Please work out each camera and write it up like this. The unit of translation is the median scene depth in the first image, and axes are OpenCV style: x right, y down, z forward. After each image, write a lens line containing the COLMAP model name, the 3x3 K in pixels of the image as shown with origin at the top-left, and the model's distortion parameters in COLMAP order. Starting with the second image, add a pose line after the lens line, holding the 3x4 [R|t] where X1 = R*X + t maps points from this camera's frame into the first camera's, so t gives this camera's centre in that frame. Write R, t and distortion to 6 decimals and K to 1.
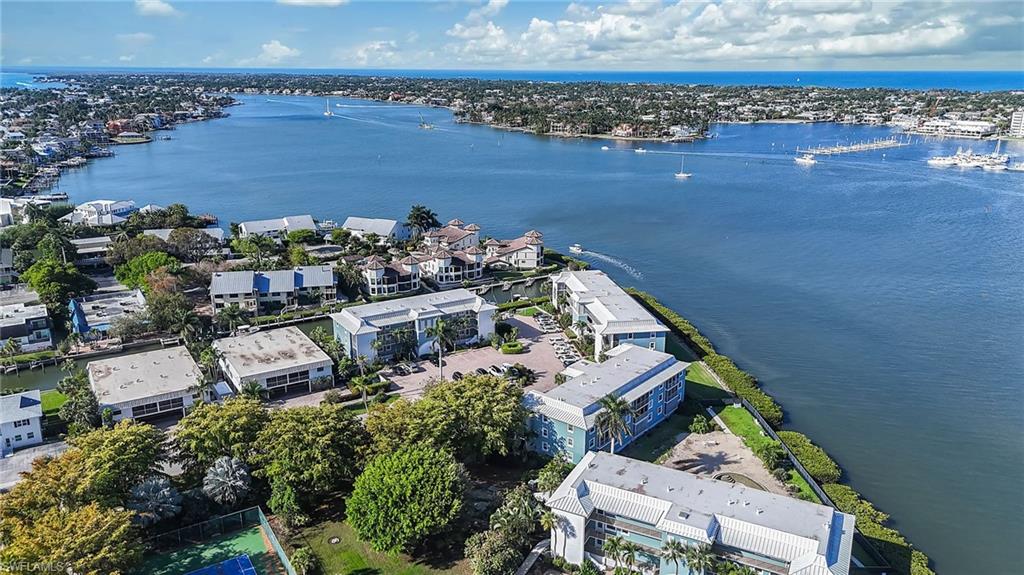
lens RADIAL K [[755.7, 0, 512.0], [0, 755.7, 287.5], [0, 0, 1]] dist [0.085631, -0.089286]
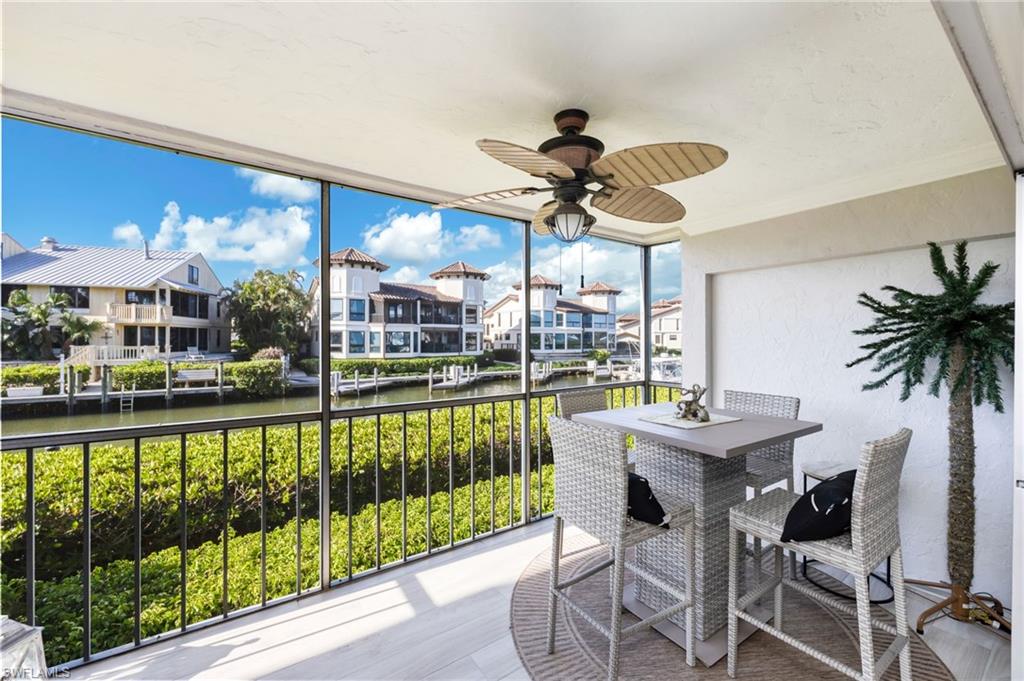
lens RADIAL K [[408.3, 0, 512.0], [0, 408.3, 340.5], [0, 0, 1]] dist [-0.001181, -0.000408]
pose [[0.999221, -0.006117, 0.038997, -0.113648], [0.016545, 0.961855, -0.273059, 0.045680], [-0.035839, 0.273492, 0.961206, 0.797914]]
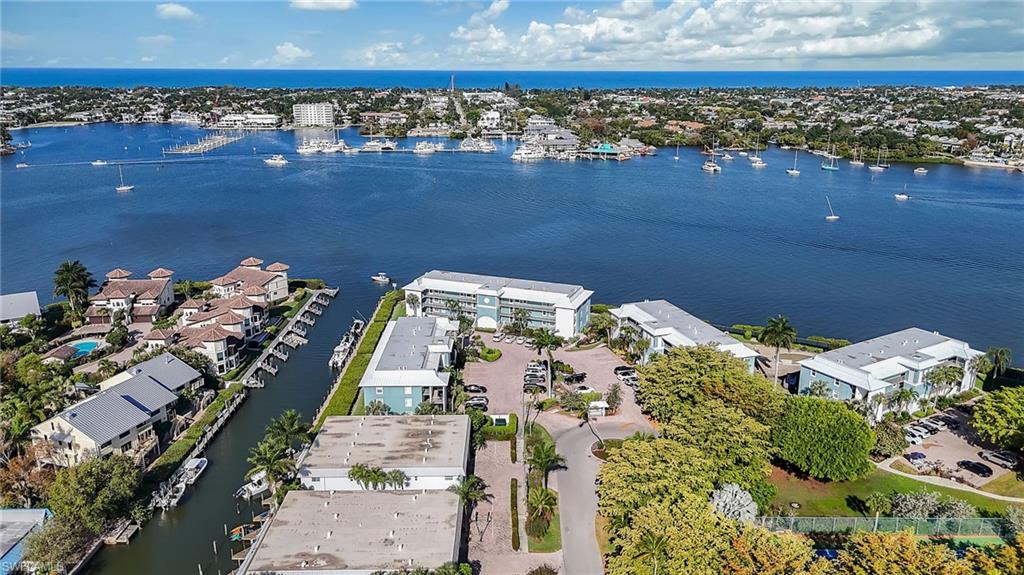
lens RADIAL K [[755.7, 0, 512.0], [0, 755.7, 287.5], [0, 0, 1]] dist [0.085631, -0.089286]
pose [[0.532643, -0.240102, 0.811568, -0.581656], [0.237981, 0.962715, 0.128628, -0.094276], [-0.812192, 0.124624, 0.569923, 0.318192]]
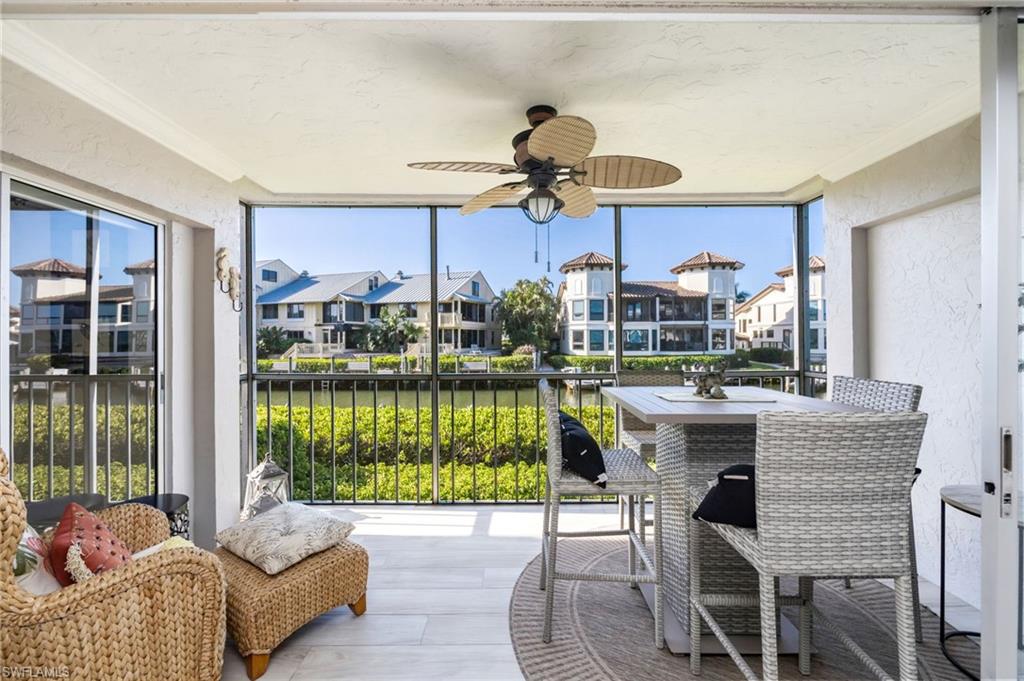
lens RADIAL K [[408.3, 0, 512.0], [0, 408.3, 340.5], [0, 0, 1]] dist [-0.001181, -0.000408]
pose [[0.848052, -0.011203, -0.529795, -0.108542], [-0.134626, 0.962419, -0.235849, 0.046310], [0.512527, 0.271336, 0.814674, 0.798028]]
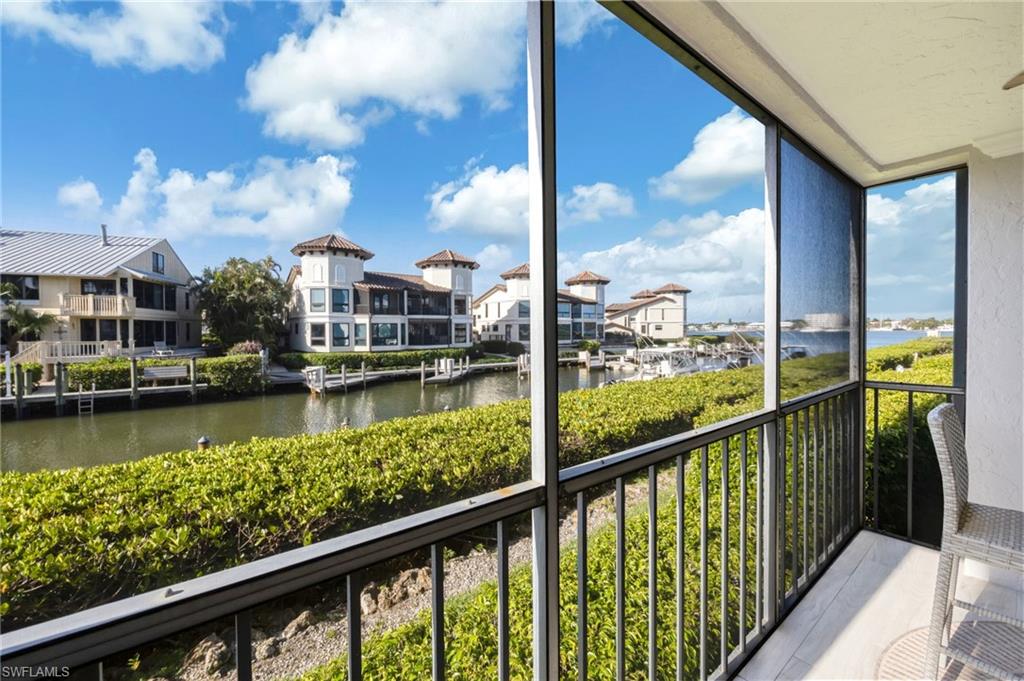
lens RADIAL K [[408.3, 0, 512.0], [0, 408.3, 340.5], [0, 0, 1]] dist [-0.001181, -0.000408]
pose [[0.995781, -0.016747, 0.090220, -0.118448], [0.039045, 0.967086, -0.251436, 0.044205], [-0.083040, 0.253898, 0.963660, 0.803483]]
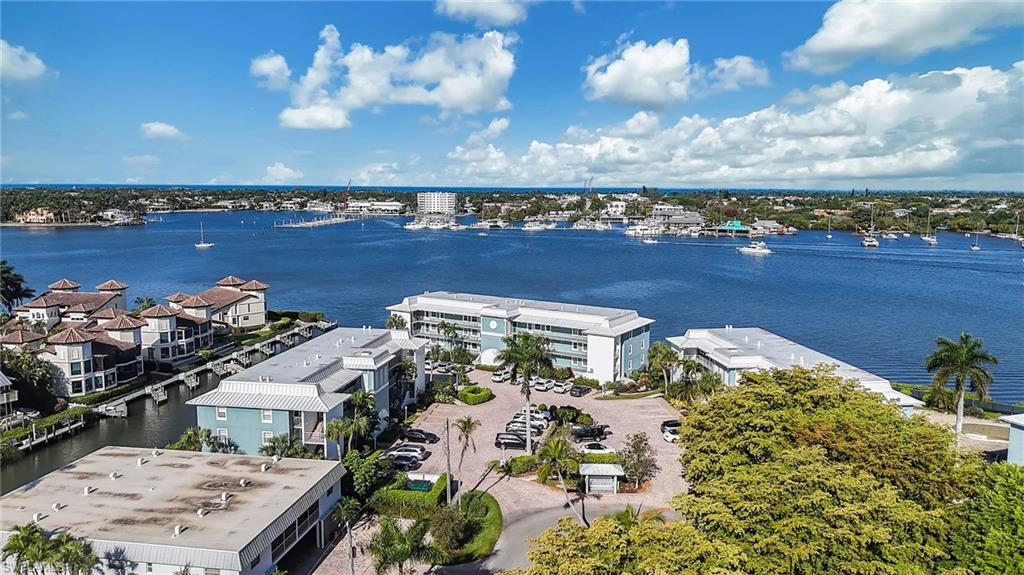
lens RADIAL K [[755.7, 0, 512.0], [0, 755.7, 287.5], [0, 0, 1]] dist [0.085631, -0.089286]
pose [[0.682519, -0.101854, 0.723736, -0.330265], [0.203692, 0.977516, -0.054522, 0.025226], [-0.701910, 0.184631, 0.687919, 0.405428]]
